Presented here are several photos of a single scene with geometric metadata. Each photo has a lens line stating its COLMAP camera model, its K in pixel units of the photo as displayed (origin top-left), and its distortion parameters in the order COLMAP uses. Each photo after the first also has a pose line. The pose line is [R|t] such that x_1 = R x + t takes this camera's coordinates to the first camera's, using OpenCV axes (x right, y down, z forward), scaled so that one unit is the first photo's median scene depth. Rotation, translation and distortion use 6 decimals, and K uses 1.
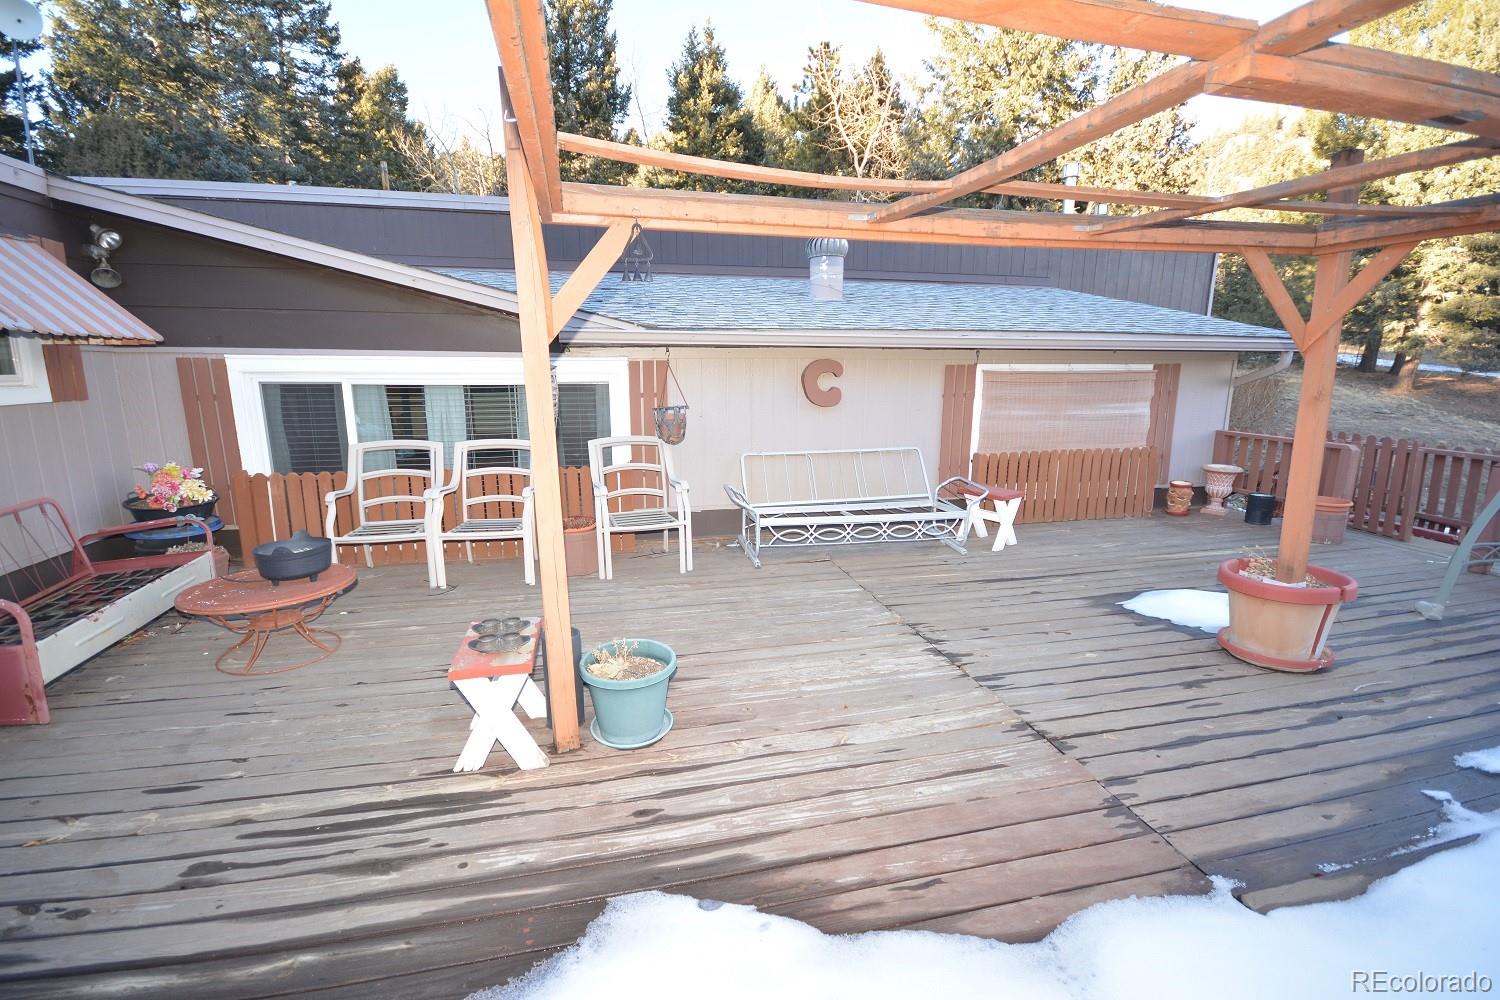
lens RADIAL K [[671.0, 0, 750.0], [0, 671.0, 500.0], [0, 0, 1]] dist [0.010327, -0.009331]
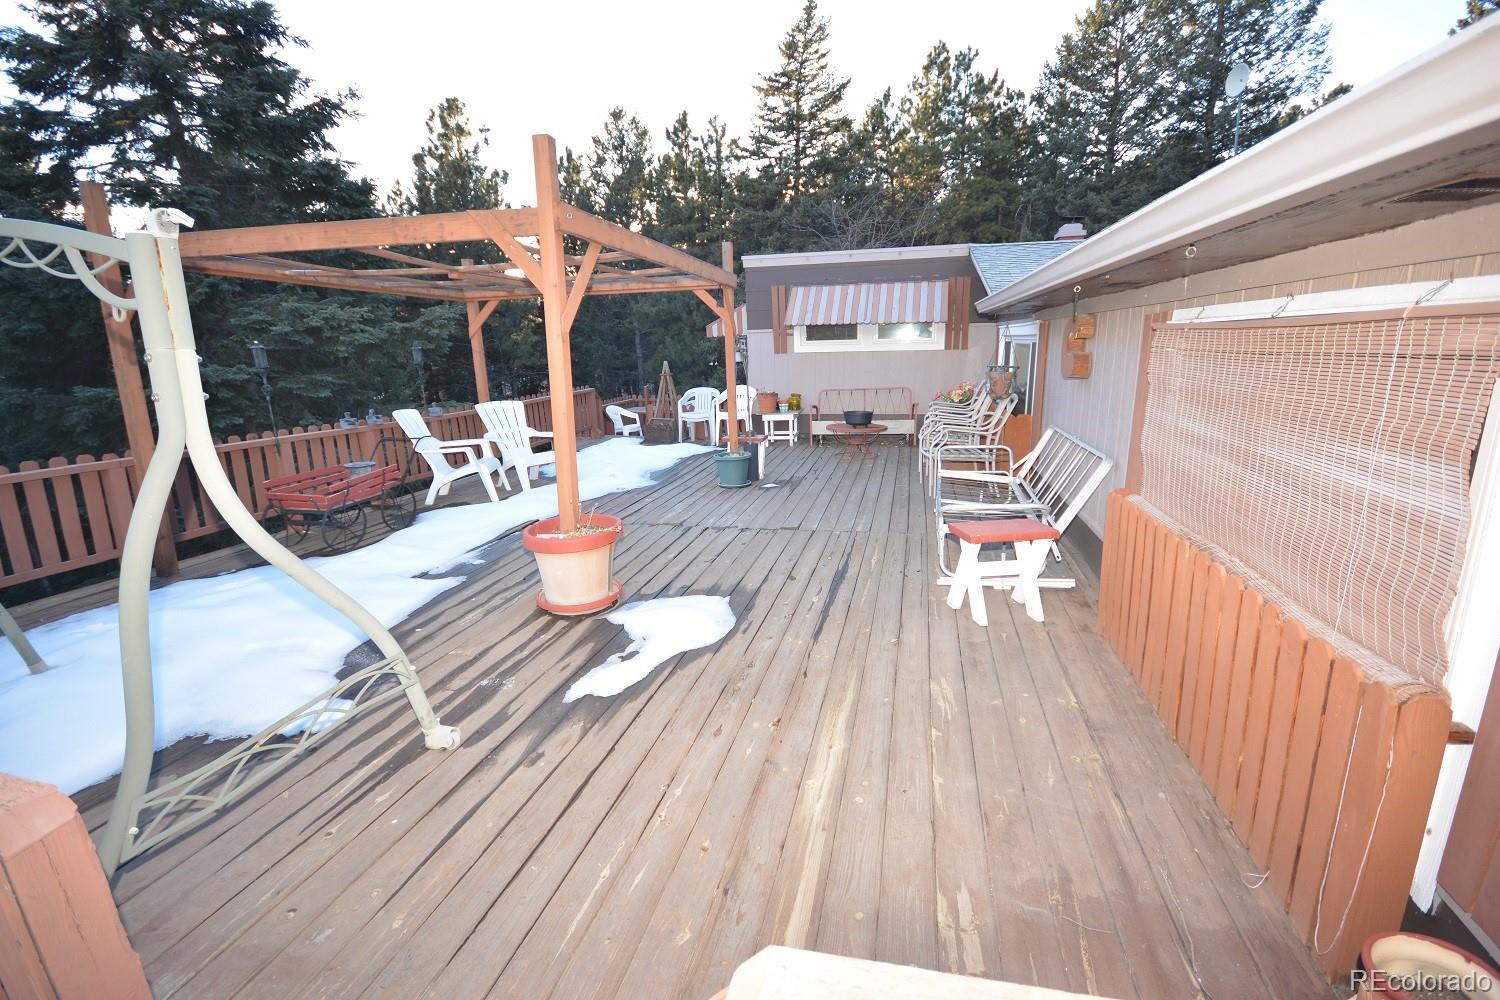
lens RADIAL K [[671.0, 0, 750.0], [0, 671.0, 500.0], [0, 0, 1]] dist [0.010327, -0.009331]
pose [[-0.465085, 0.200381, -0.862290, 1.448048], [-0.149133, 0.942391, 0.299431, -0.275362], [0.872614, 0.267857, -0.408408, 1.528409]]
